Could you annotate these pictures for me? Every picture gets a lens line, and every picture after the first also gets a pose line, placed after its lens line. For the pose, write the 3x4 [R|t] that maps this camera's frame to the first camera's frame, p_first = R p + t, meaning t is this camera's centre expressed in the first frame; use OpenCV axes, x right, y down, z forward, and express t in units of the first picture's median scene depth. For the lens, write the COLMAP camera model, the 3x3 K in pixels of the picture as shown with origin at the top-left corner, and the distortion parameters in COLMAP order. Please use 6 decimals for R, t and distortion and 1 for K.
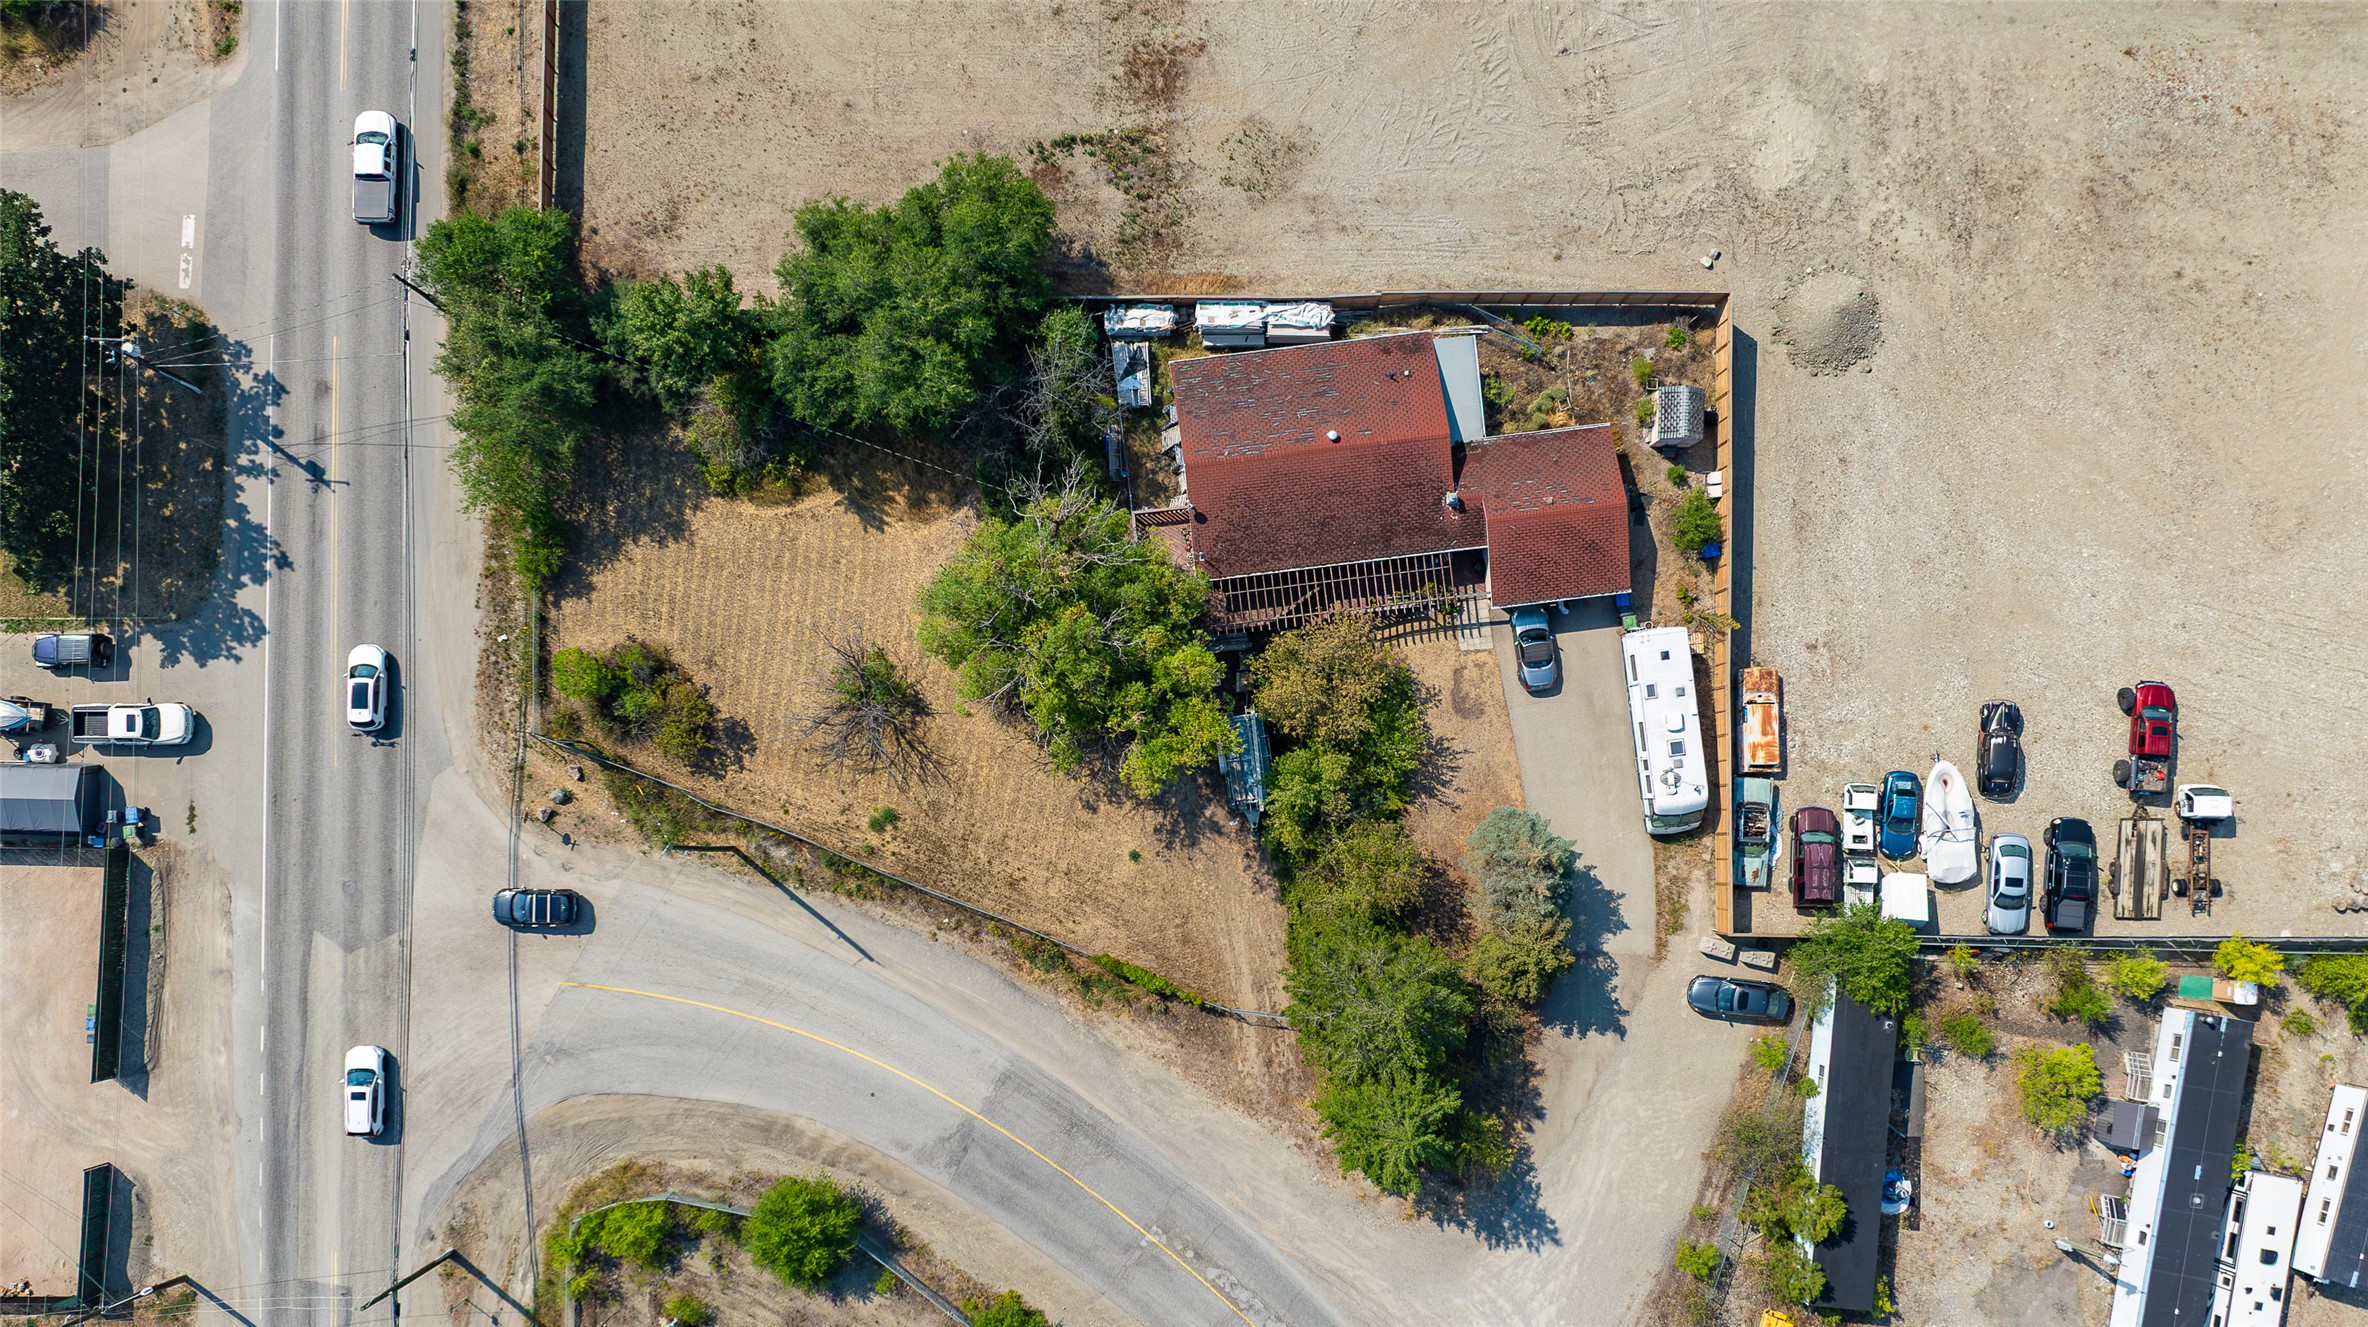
lens RADIAL K [[2077.1, 0, 1145.9], [0, 2077.1, 805.2], [0, 0, 1]] dist [-0.003841, -0.053282]
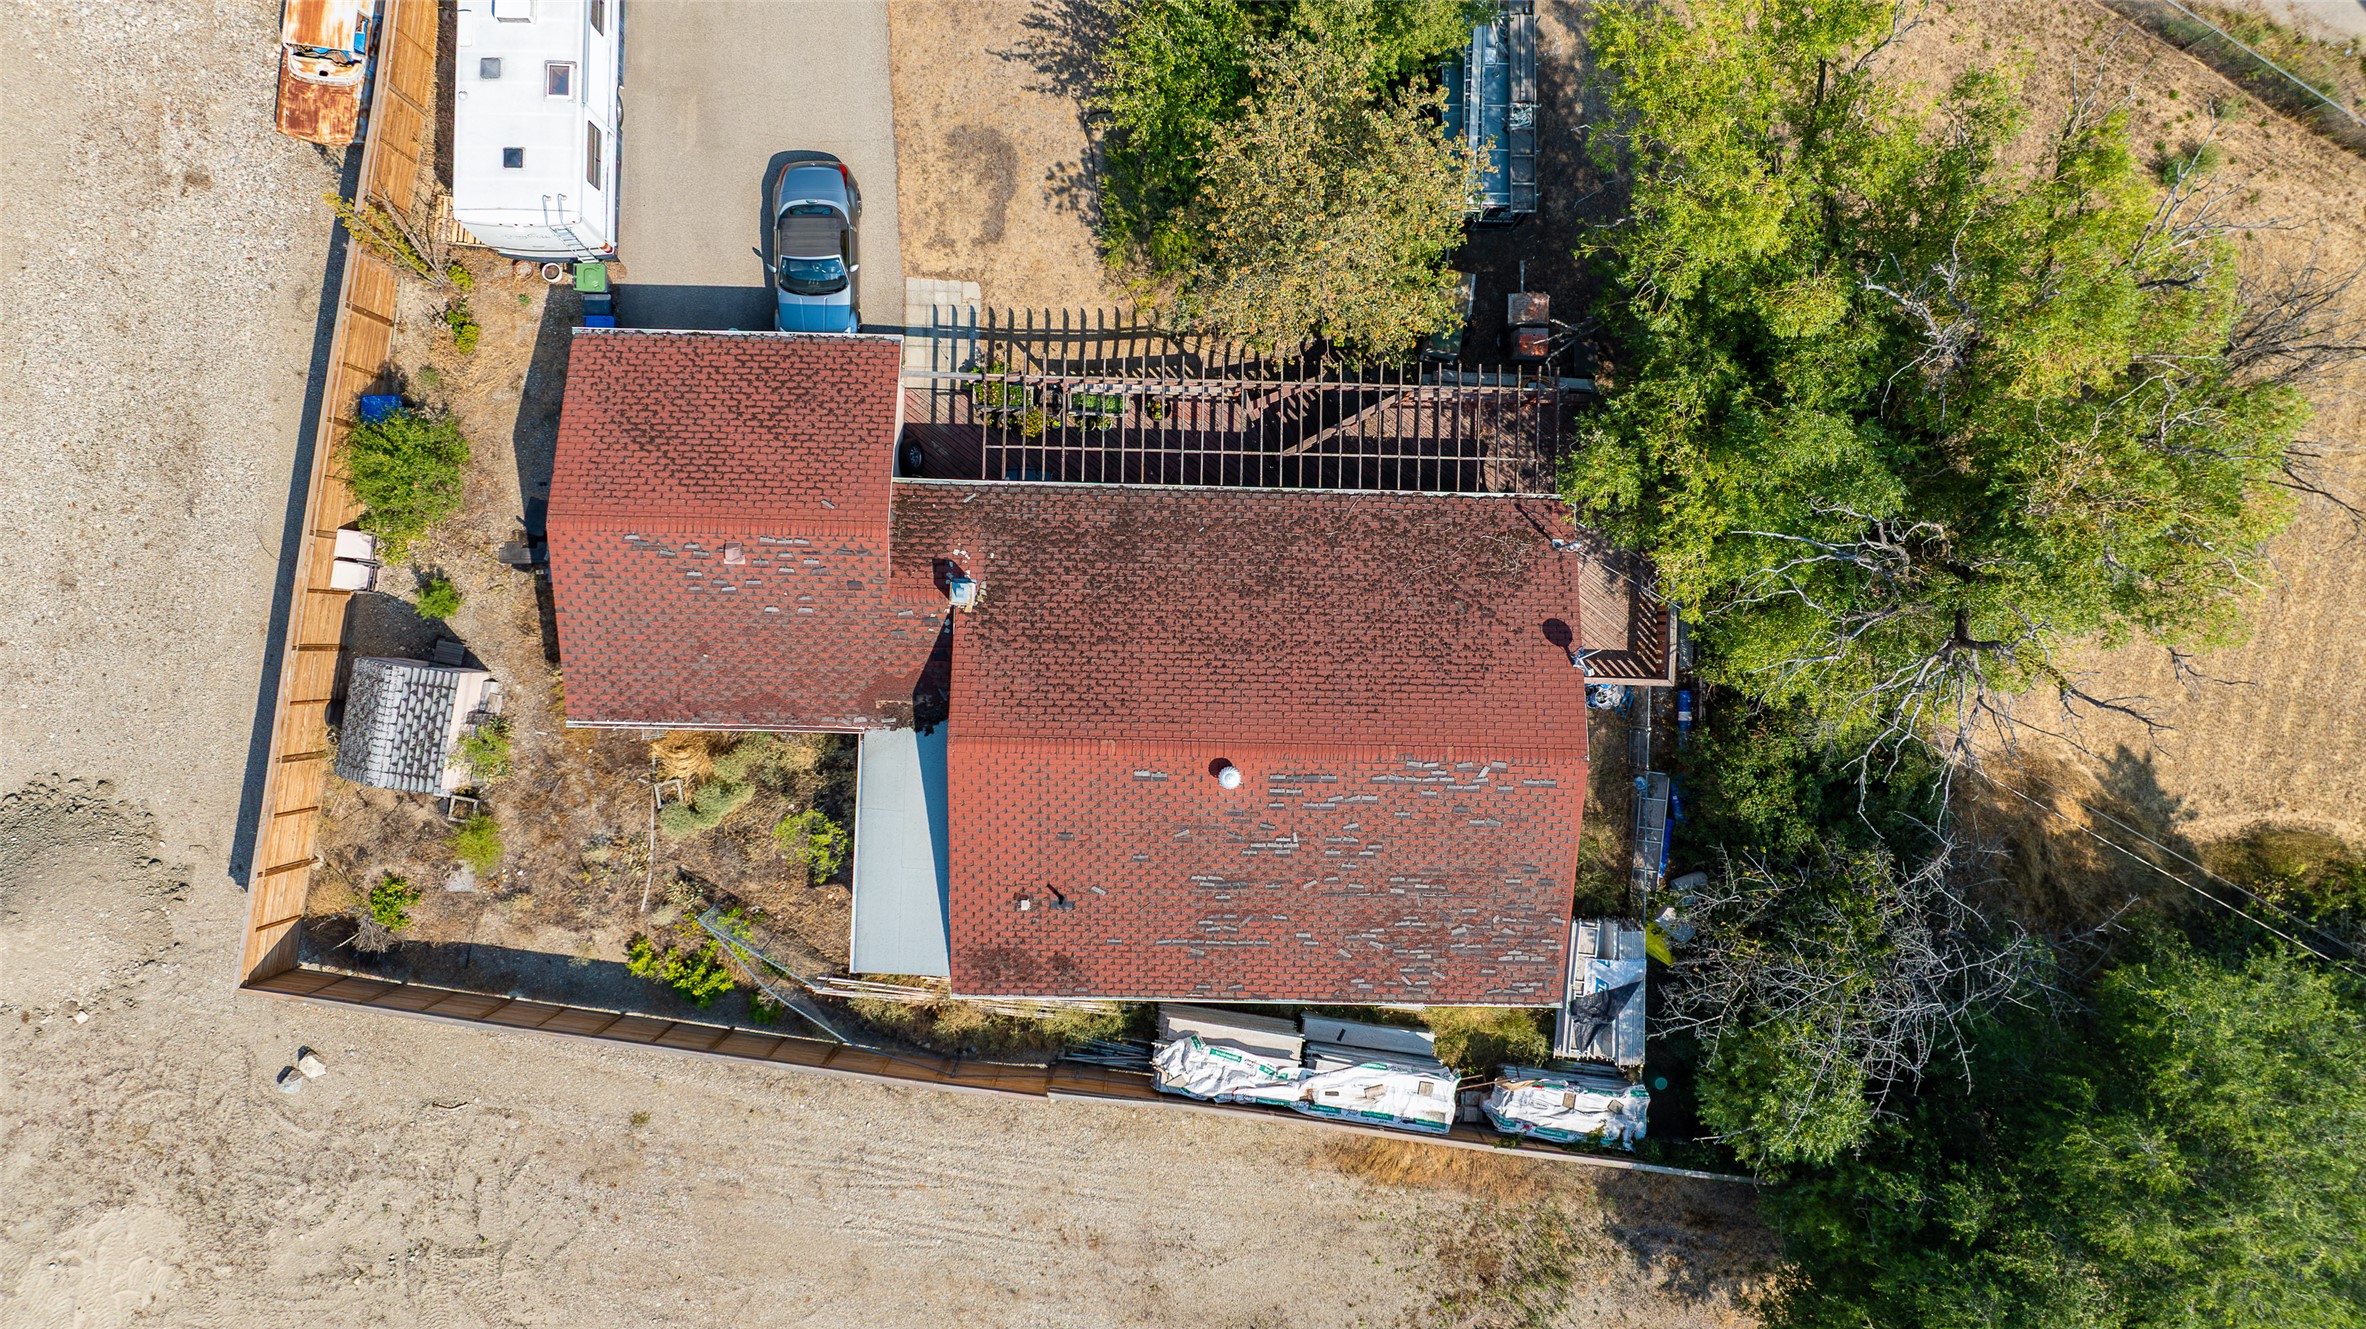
lens RADIAL K [[1702.7, 0, 1188.9], [0, 1702.7, 661.5], [0, 0, 1]] dist [-0.033781, 0.032700]
pose [[-0.988970, -0.143355, -0.037259, 0.106890], [0.143269, -0.989671, 0.004977, -0.148096], [-0.037587, -0.000416, 0.999293, 0.619710]]
